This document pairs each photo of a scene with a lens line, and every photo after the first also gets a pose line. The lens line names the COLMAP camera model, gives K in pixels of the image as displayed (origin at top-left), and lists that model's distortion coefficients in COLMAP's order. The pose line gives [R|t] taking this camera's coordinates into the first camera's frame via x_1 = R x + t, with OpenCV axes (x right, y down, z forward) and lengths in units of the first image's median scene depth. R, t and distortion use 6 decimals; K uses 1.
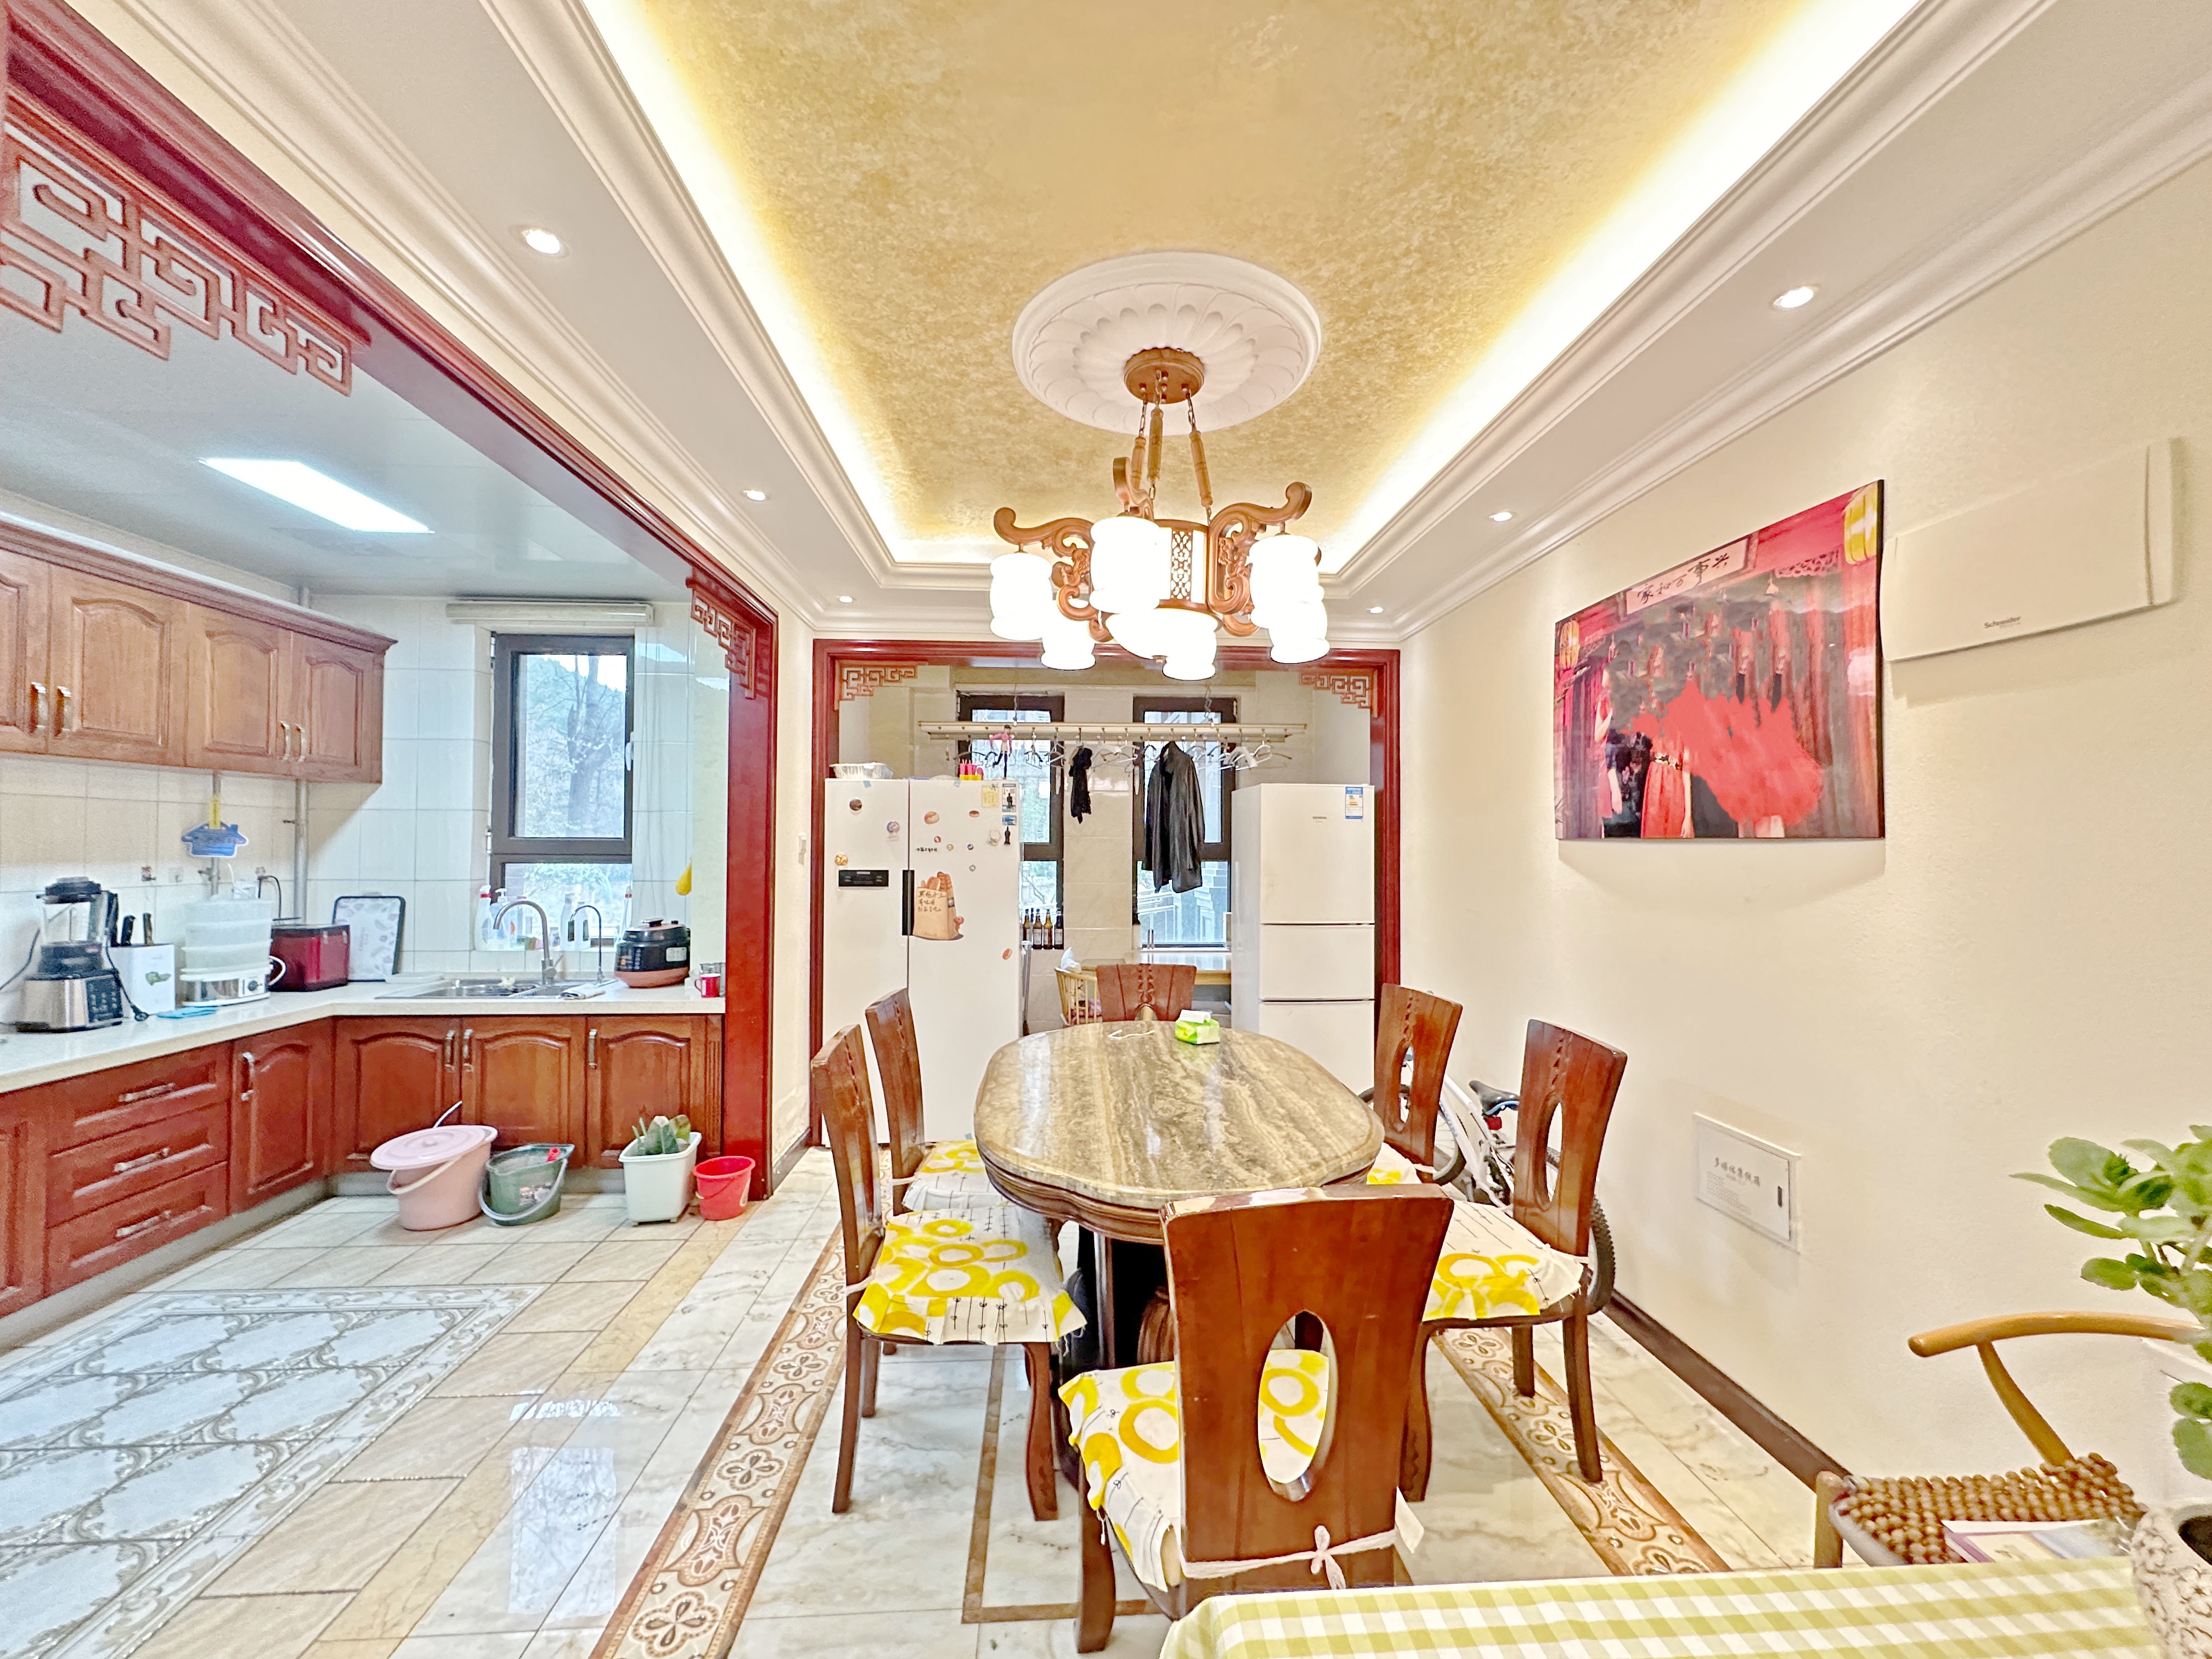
lens RADIAL K [[898.9, 0, 1114.6], [0, 898.9, 832.8], [0, 0, 1]] dist [0.013416, 0.000215]
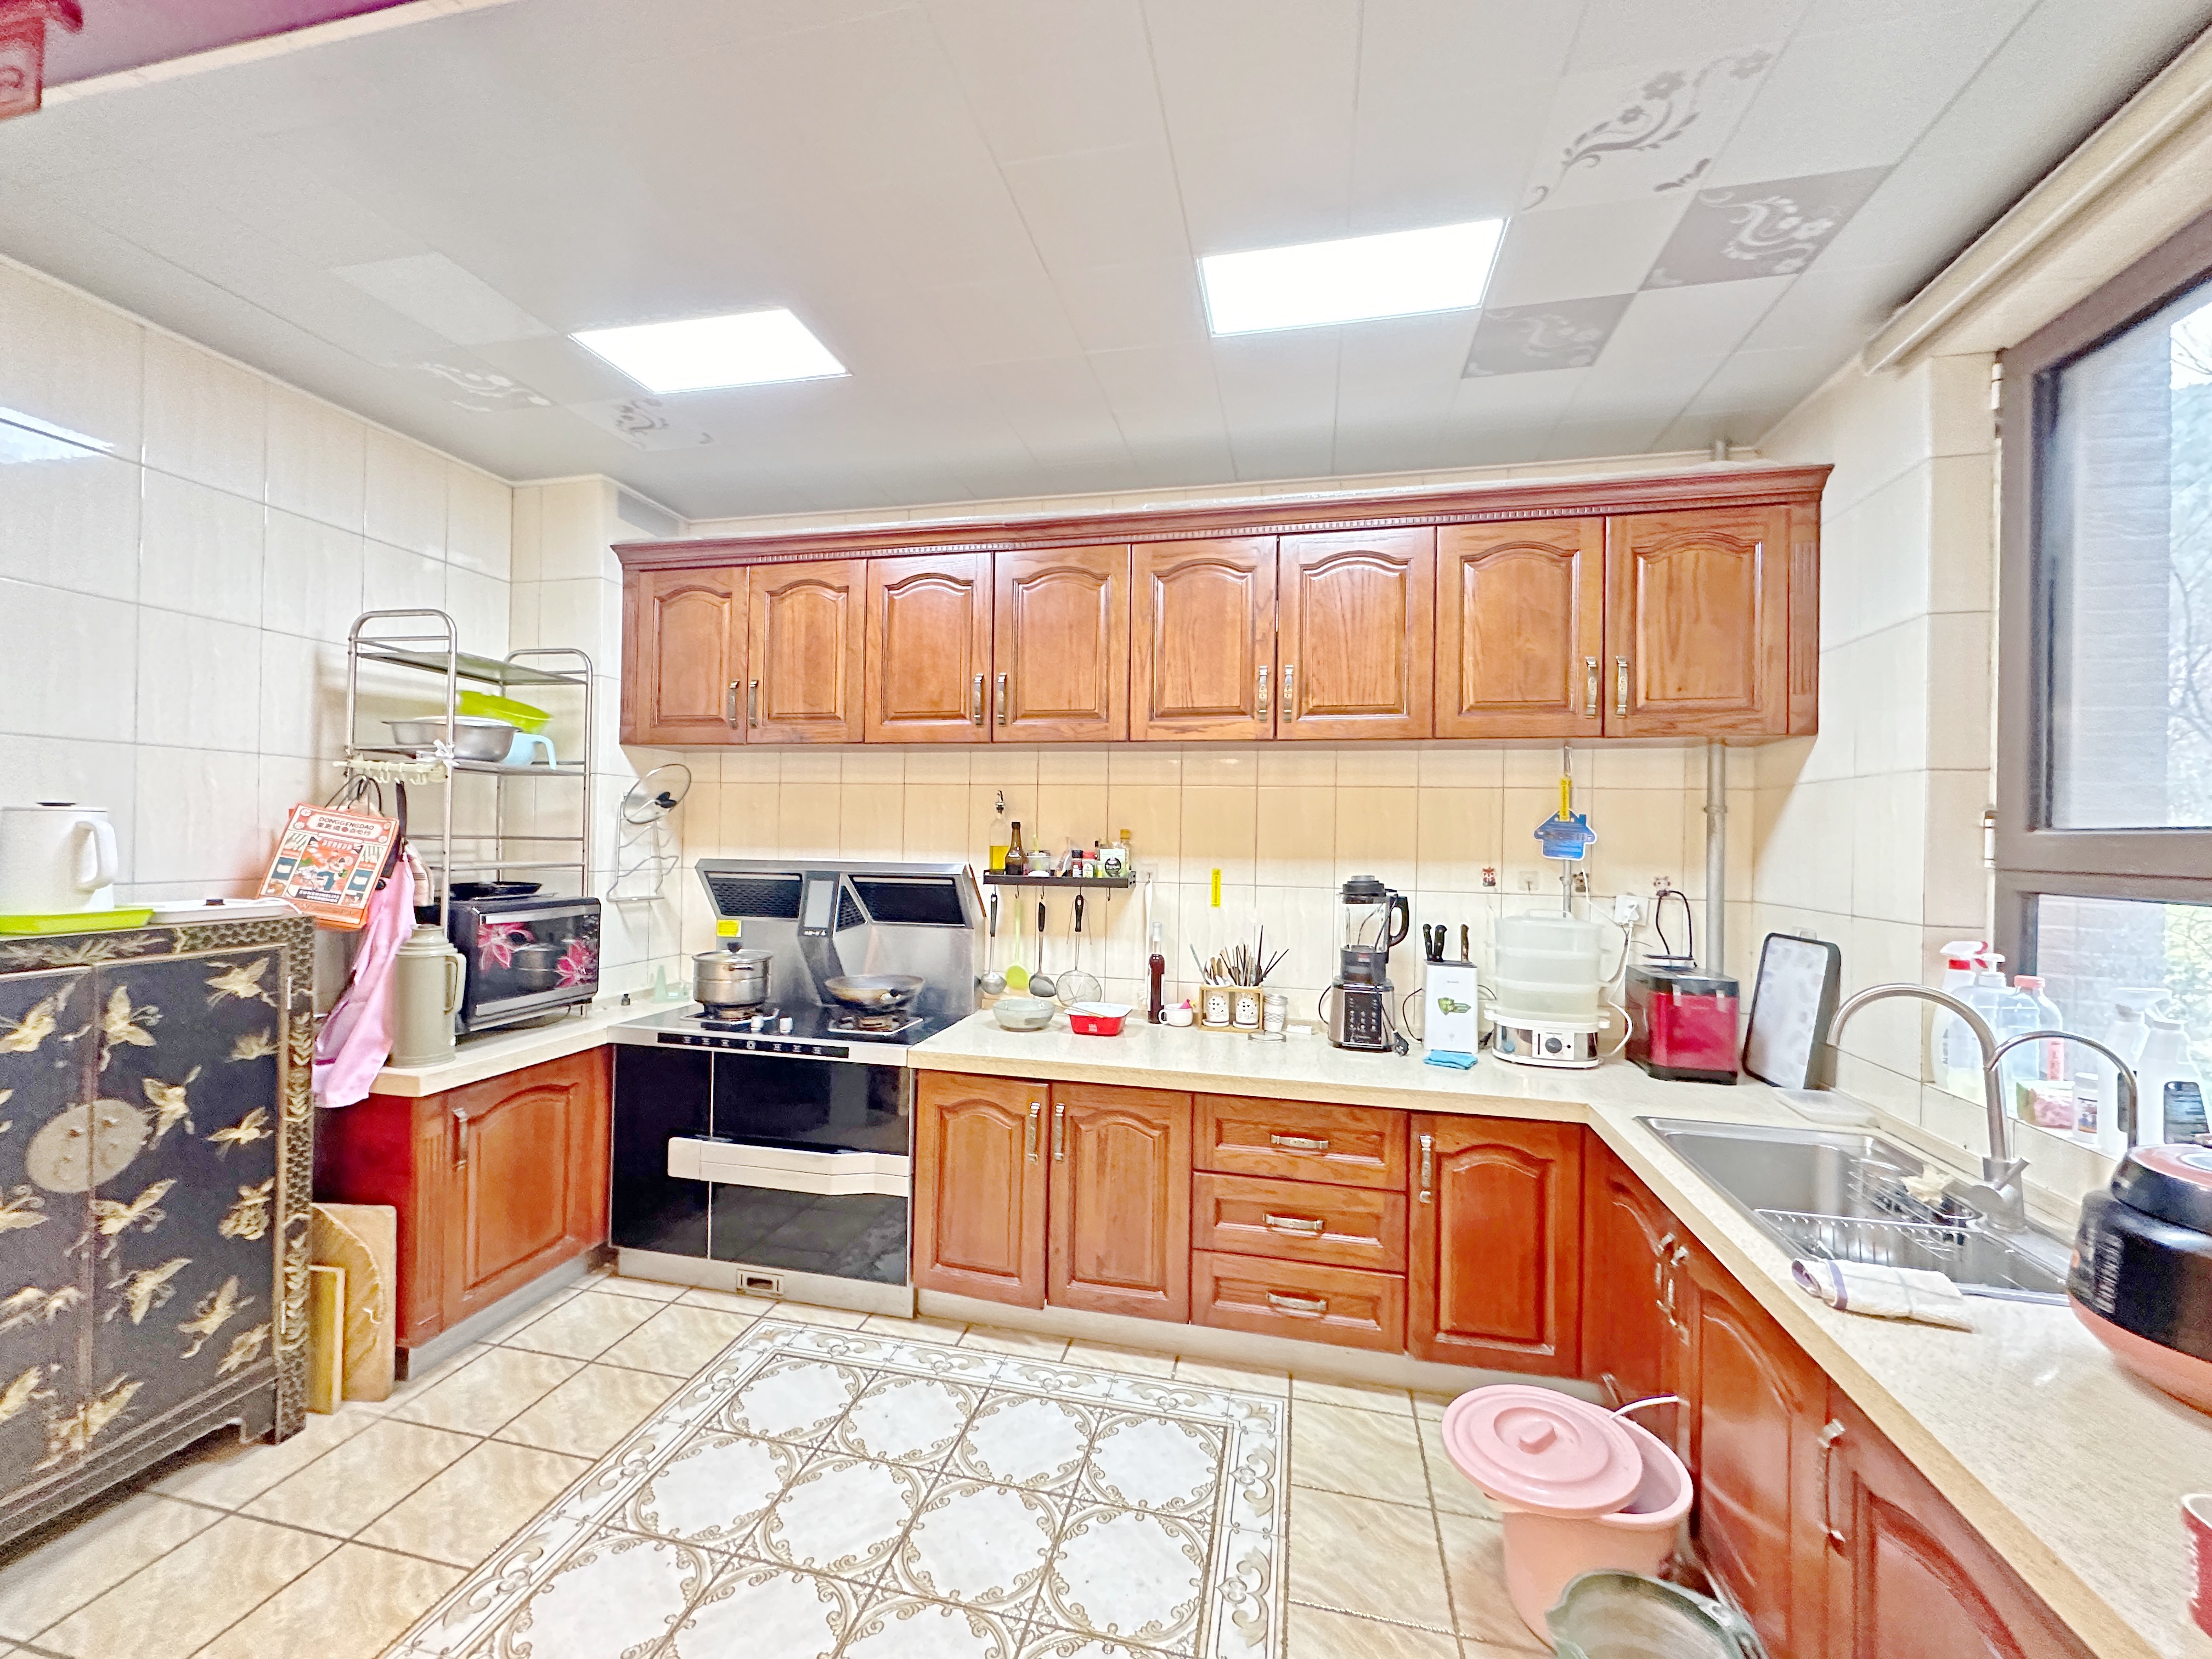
lens RADIAL K [[898.9, 0, 1106.5], [0, 898.9, 831.8], [0, 0, 1]] dist [0.013416, 0.000215]
pose [[-0.276787, -0.010920, -0.960869, -0.186433], [-0.002487, 0.999940, -0.010648, 0.013357], [0.960928, -0.000557, -0.276798, 0.844881]]
